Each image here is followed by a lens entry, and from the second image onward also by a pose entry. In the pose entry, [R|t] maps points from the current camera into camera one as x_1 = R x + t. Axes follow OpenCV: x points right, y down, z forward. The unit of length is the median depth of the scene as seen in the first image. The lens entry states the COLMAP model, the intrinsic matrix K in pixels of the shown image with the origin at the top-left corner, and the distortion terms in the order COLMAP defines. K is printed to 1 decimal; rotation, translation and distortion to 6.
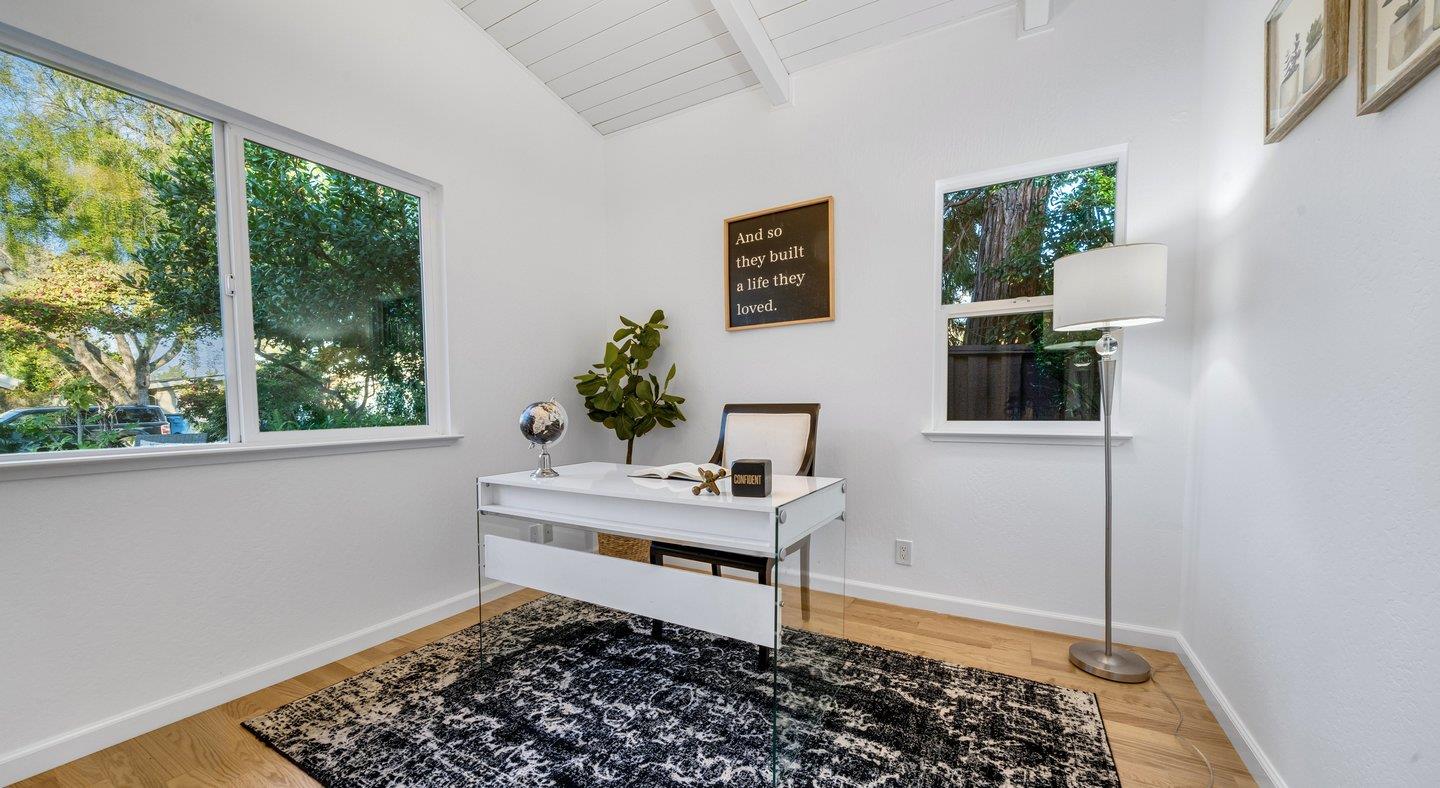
lens RADIAL K [[527.4, 0, 723.0], [0, 527.4, 433.0], [0, 0, 1]] dist [-0.005594, 0.000693]
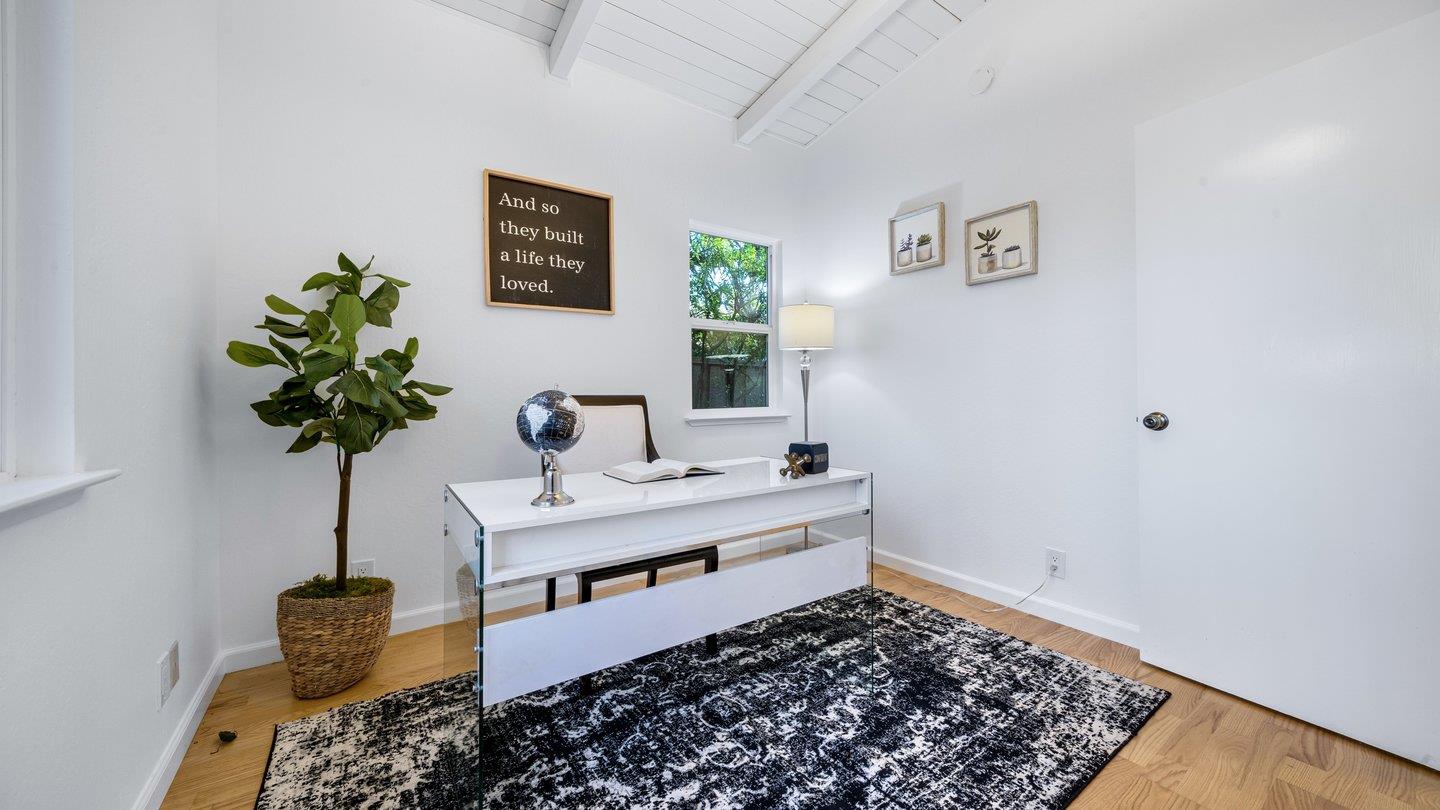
lens RADIAL K [[515.9, 0, 725.1], [0, 515.9, 394.3], [0, 0, 1]] dist [-0.006085, 0.000060]
pose [[0.425221, 0.002644, 0.905086, -0.818348], [0.050086, 0.998395, -0.026448, -0.028323], [-0.903703, 0.056578, 0.424406, 0.516152]]
